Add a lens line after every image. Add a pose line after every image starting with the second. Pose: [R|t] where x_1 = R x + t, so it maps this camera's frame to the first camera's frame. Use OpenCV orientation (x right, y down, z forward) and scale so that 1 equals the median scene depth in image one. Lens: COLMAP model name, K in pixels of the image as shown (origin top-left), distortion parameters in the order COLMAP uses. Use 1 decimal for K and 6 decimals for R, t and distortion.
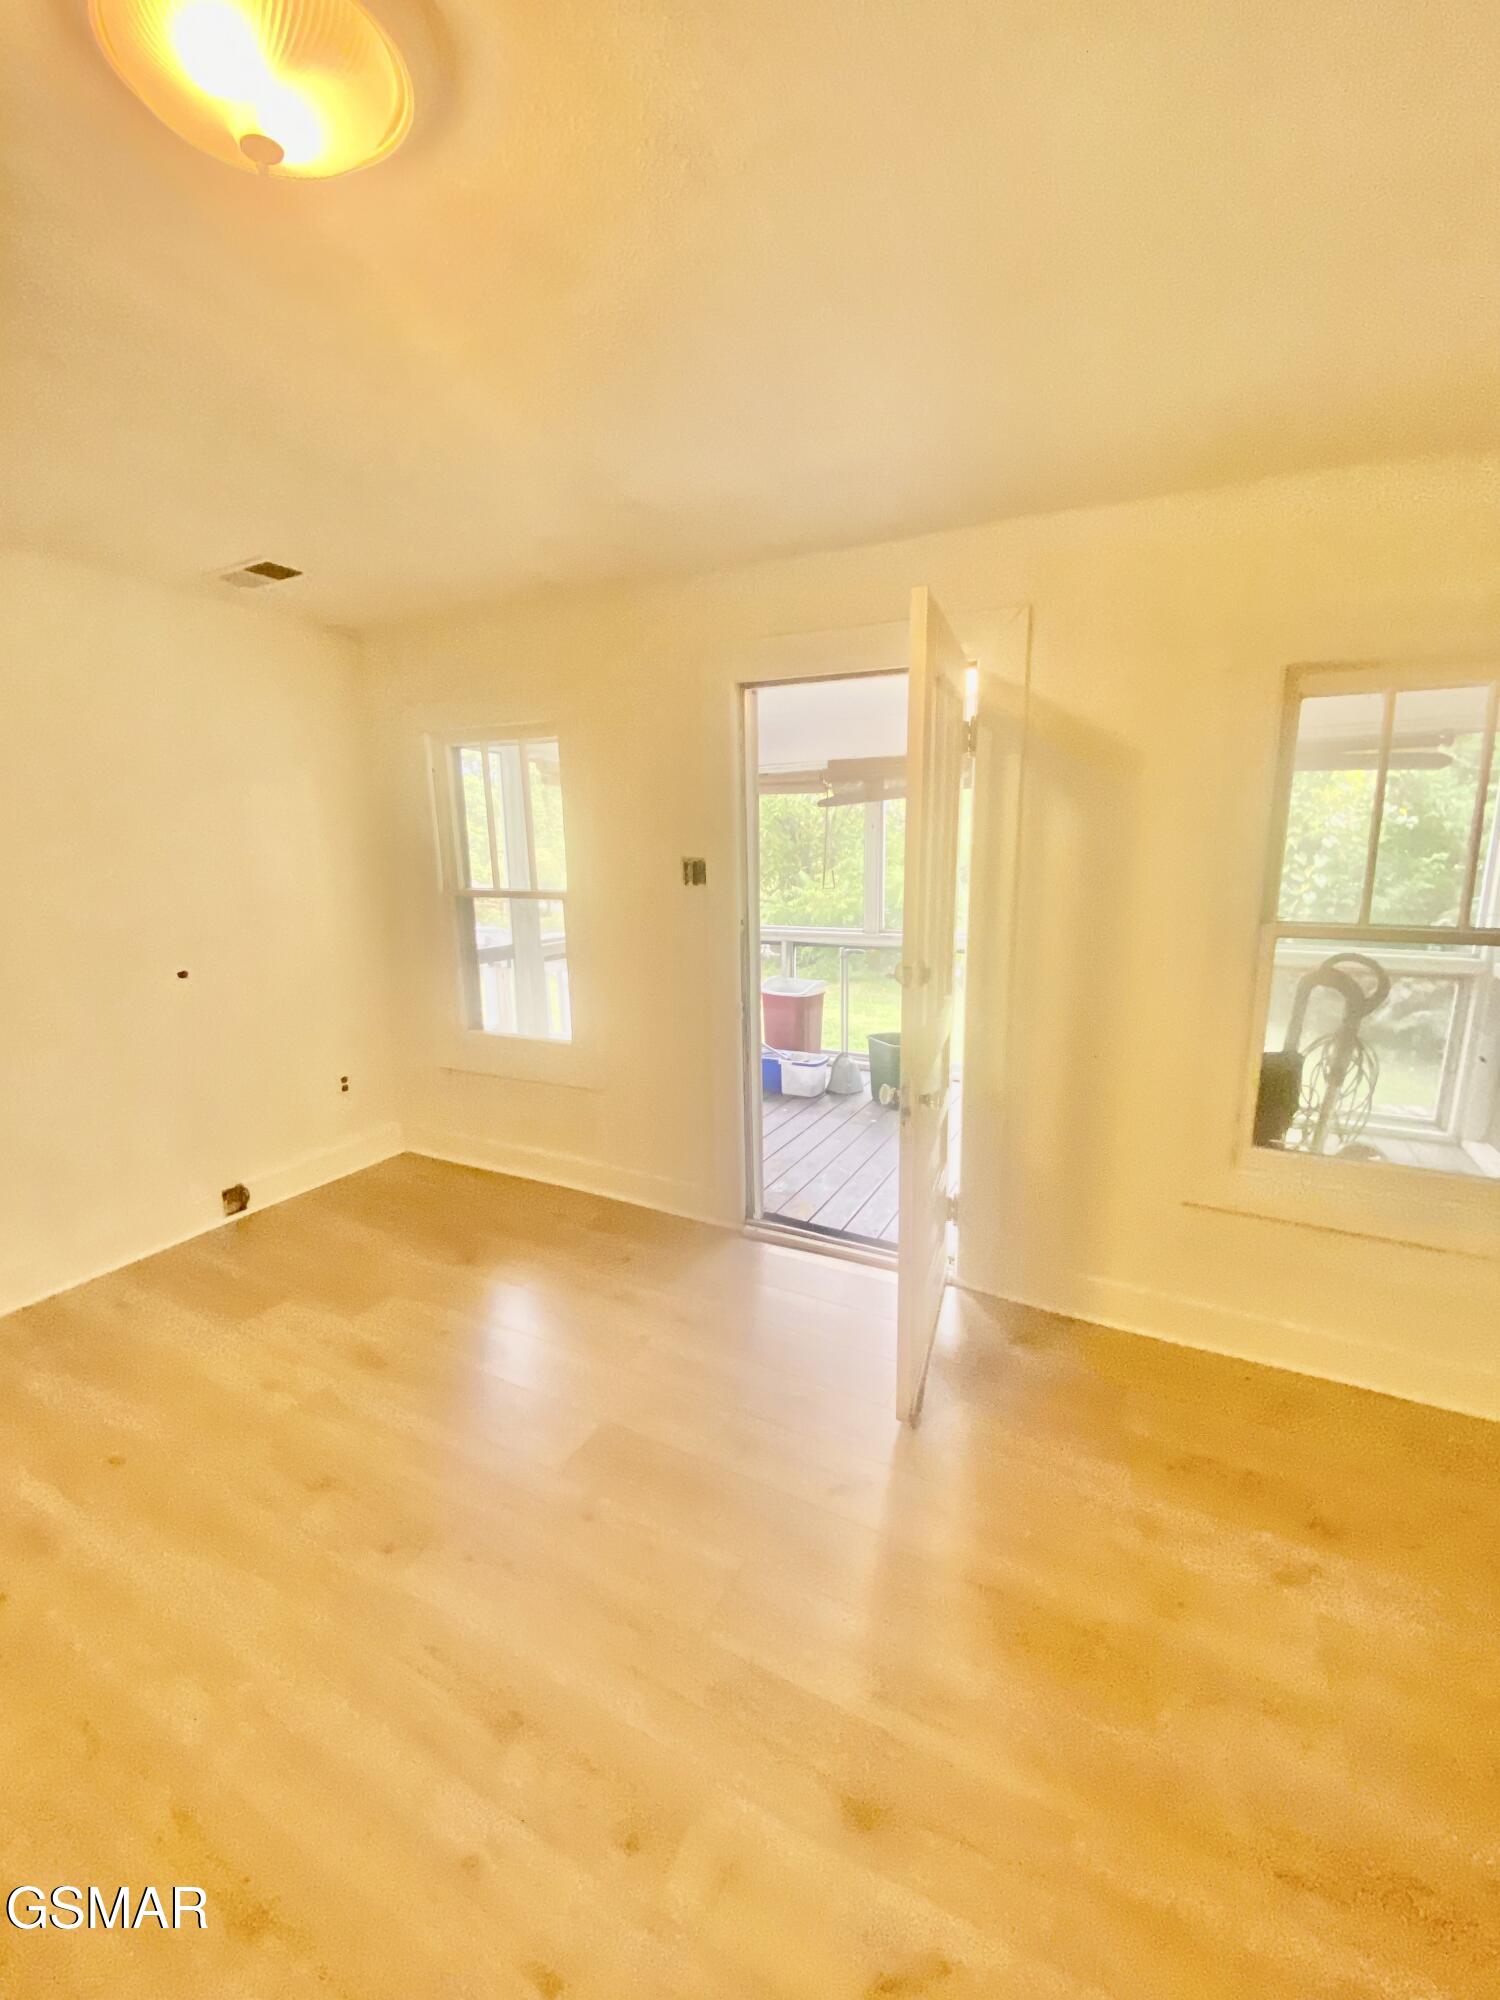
lens RADIAL K [[817.9, 0, 749.7], [0, 817.9, 994.0], [0, 0, 1]] dist [0.026408, -0.024385]
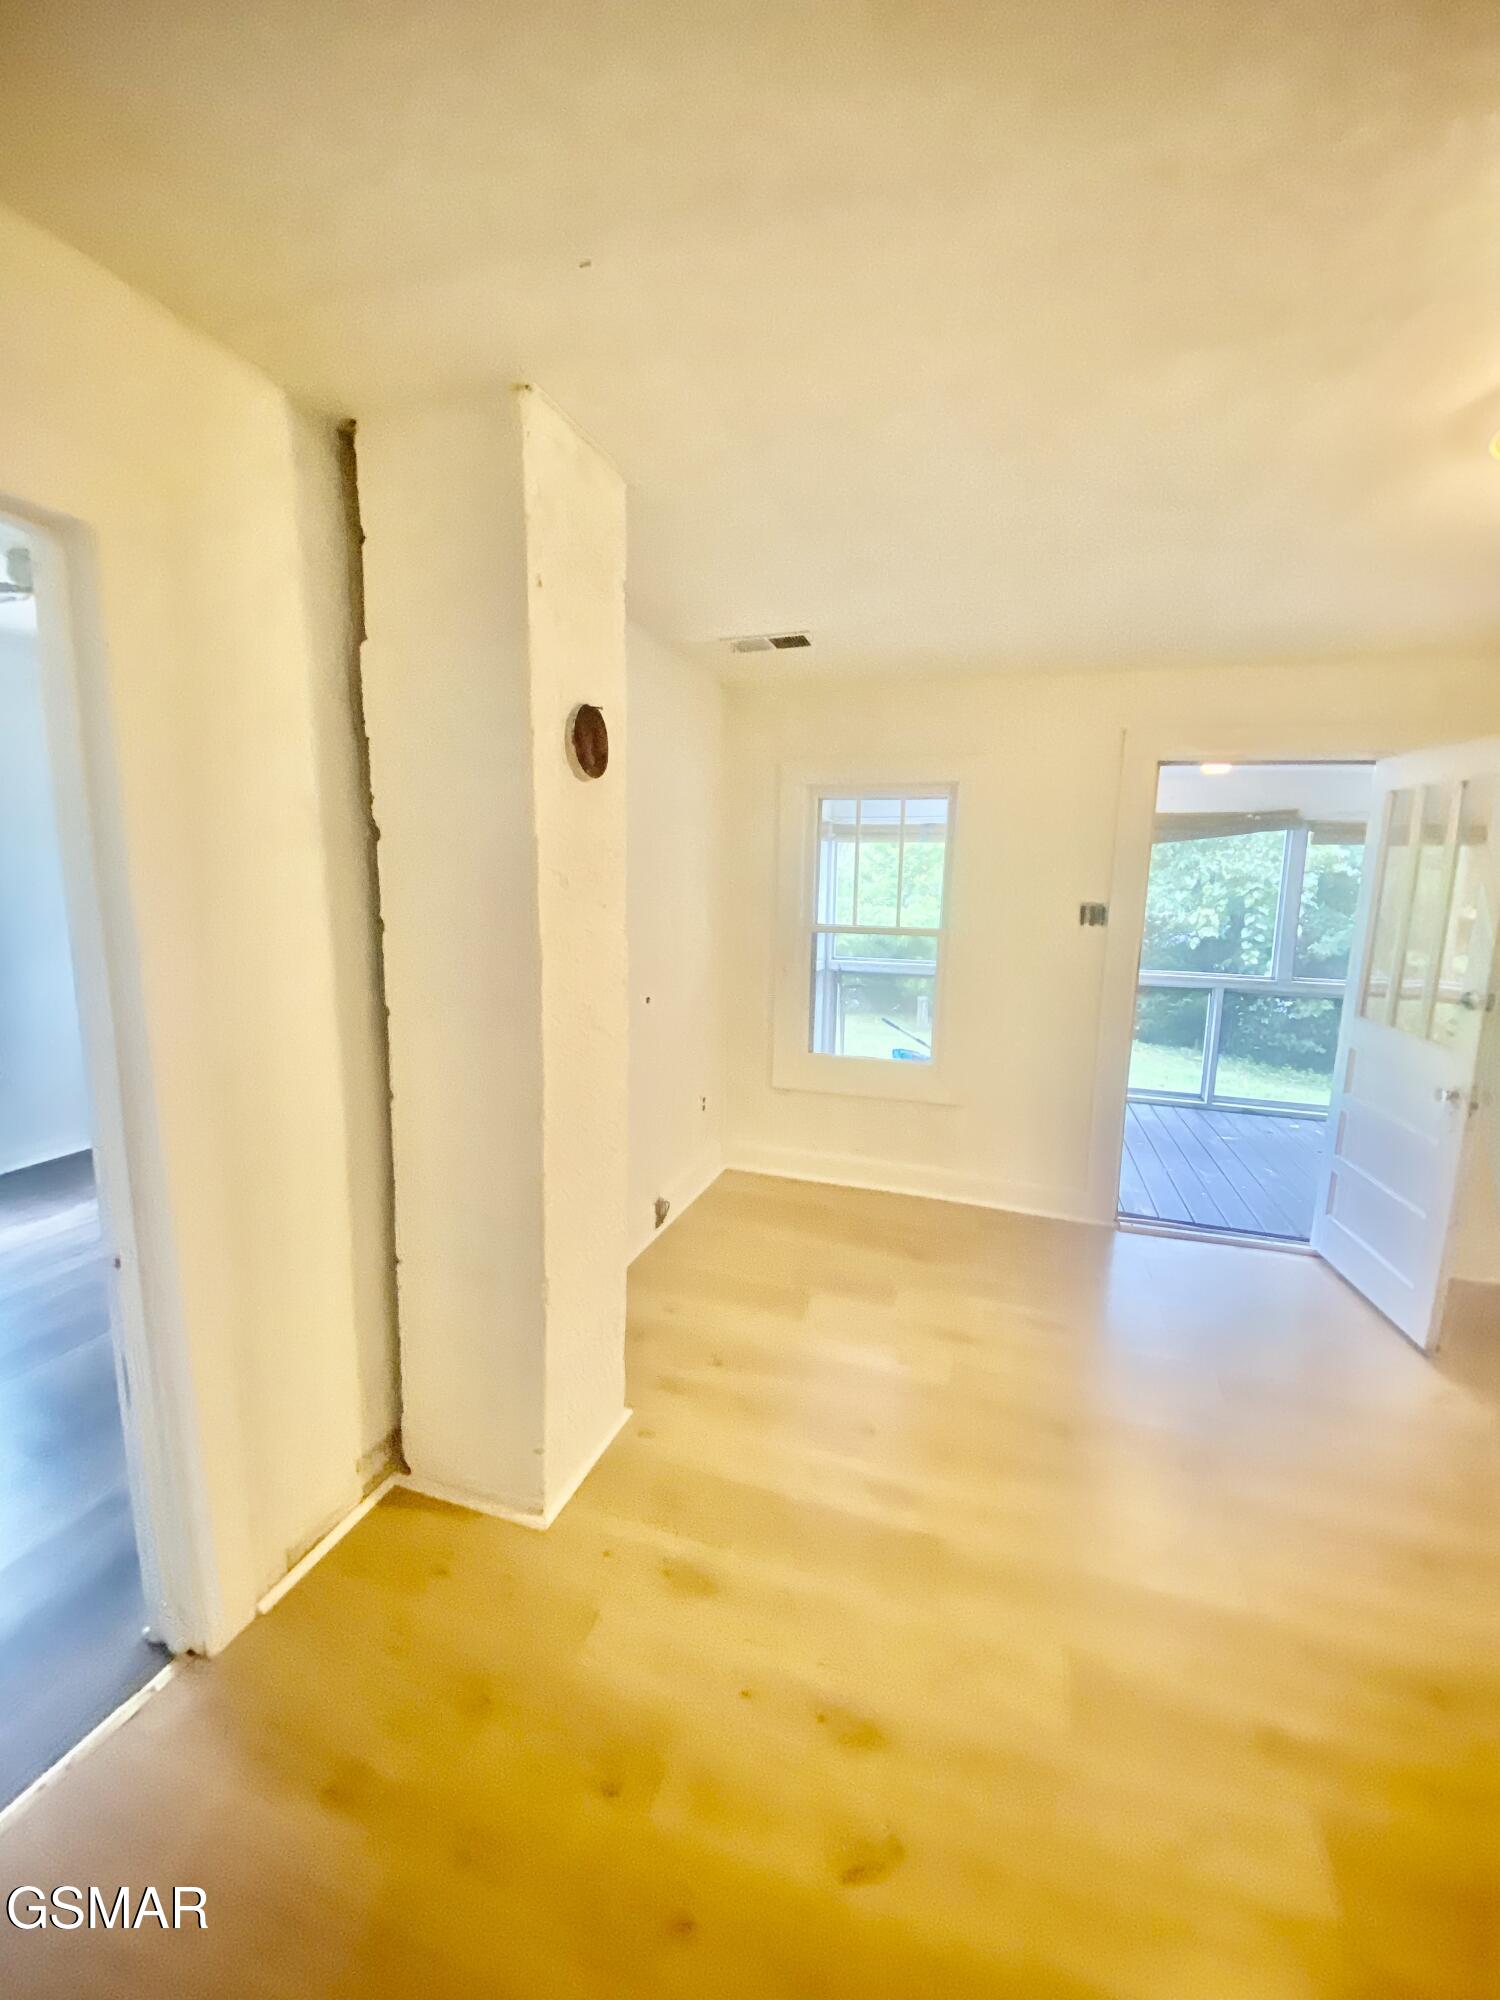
lens RADIAL K [[817.9, 0, 749.7], [0, 817.9, 994.0], [0, 0, 1]] dist [0.026408, -0.024385]
pose [[0.988121, 0.008132, 0.153463, -0.711829], [-0.001373, 0.999026, -0.044100, 0.015375], [-0.153672, 0.043366, 0.987170, -0.069635]]
